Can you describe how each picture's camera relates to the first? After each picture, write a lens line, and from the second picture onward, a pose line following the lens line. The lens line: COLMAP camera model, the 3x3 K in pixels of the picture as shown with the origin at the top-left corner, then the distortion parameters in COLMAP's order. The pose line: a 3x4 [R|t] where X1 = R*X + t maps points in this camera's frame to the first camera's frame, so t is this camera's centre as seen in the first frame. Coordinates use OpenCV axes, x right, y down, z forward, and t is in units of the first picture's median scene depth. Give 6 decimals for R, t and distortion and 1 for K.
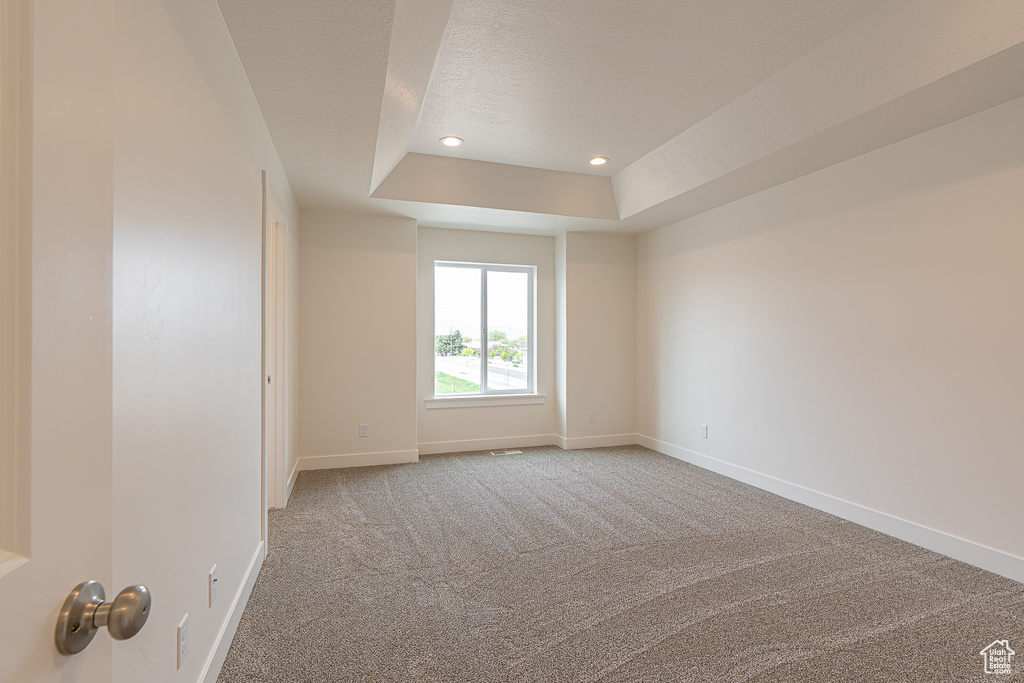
lens RADIAL K [[468.2, 0, 508.7], [0, 468.2, 339.5], [0, 0, 1]] dist [-0.002257, 0.000134]
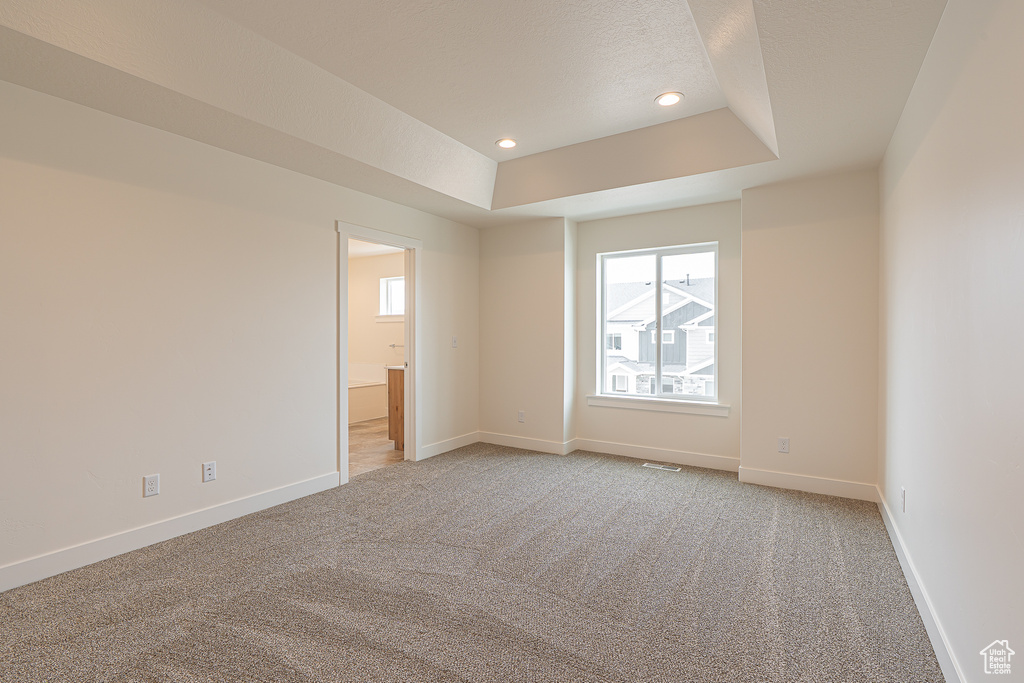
lens RADIAL K [[468.2, 0, 508.7], [0, 468.2, 339.5], [0, 0, 1]] dist [-0.002257, 0.000134]
pose [[0.629866, 0.005982, -0.776681, 0.482863], [0.002709, 0.999947, 0.009898, -0.000615], [0.776699, -0.008339, 0.629817, 0.246502]]
